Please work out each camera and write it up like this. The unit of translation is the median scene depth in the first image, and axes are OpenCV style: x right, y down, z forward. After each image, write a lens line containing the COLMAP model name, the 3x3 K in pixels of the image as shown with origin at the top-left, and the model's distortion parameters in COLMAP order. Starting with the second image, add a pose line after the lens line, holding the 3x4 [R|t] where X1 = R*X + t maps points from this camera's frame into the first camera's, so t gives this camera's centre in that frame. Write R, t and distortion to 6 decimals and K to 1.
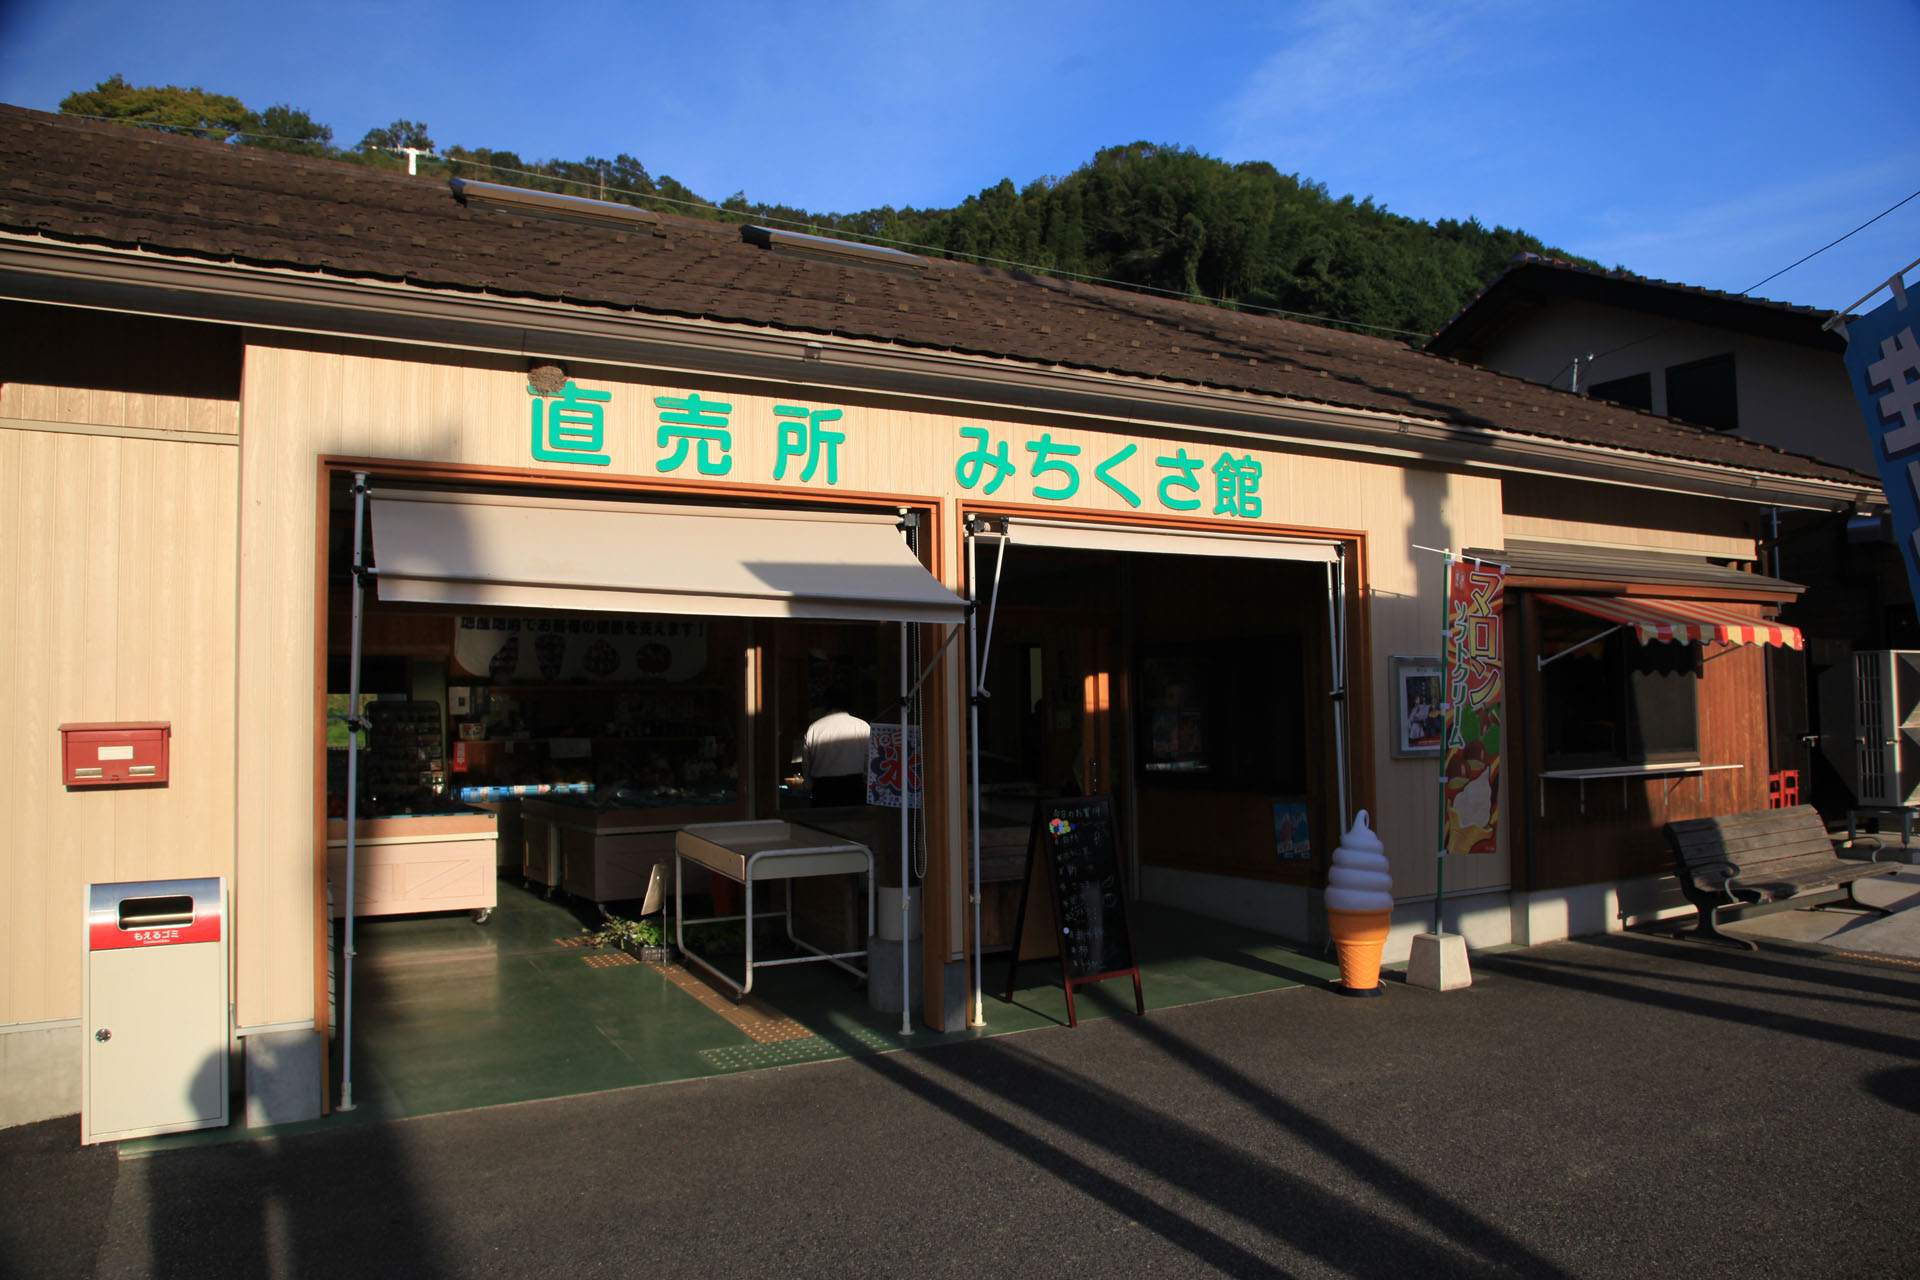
lens RADIAL K [[1355.6, 0, 960.0], [0, 1355.6, 640.0], [0, 0, 1]] dist [-0.077775, 0.003572]
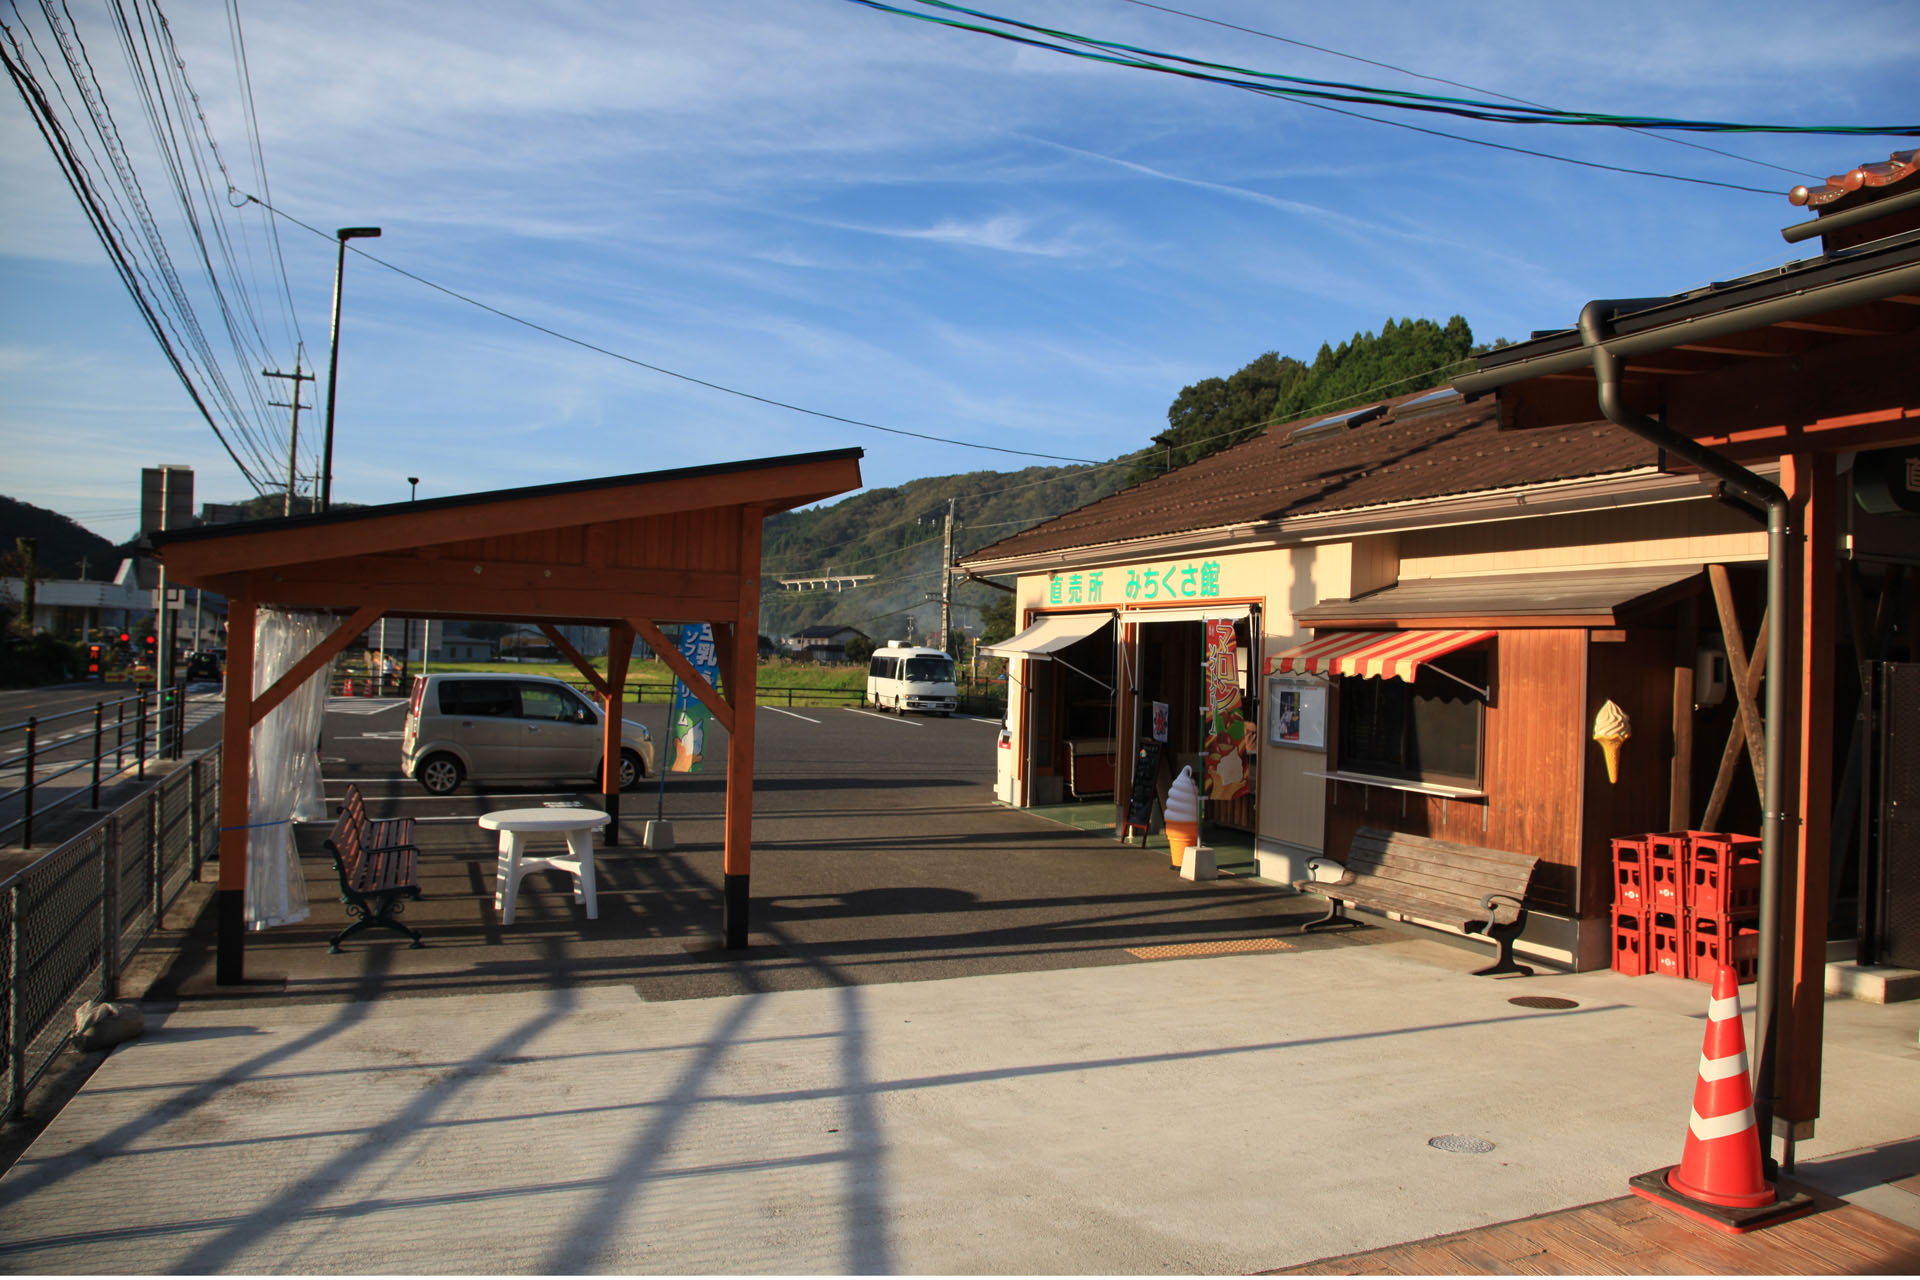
lens RADIAL K [[1304.4, 0, 960.0], [0, 1304.4, 640.0], [0, 0, 1]] dist [-0.002927, 0.002091]
pose [[-0.138724, -0.014475, -0.990225, 1.952834], [-0.000194, 0.999894, -0.014589, -0.009293], [0.990331, -0.001832, -0.138712, 0.916922]]
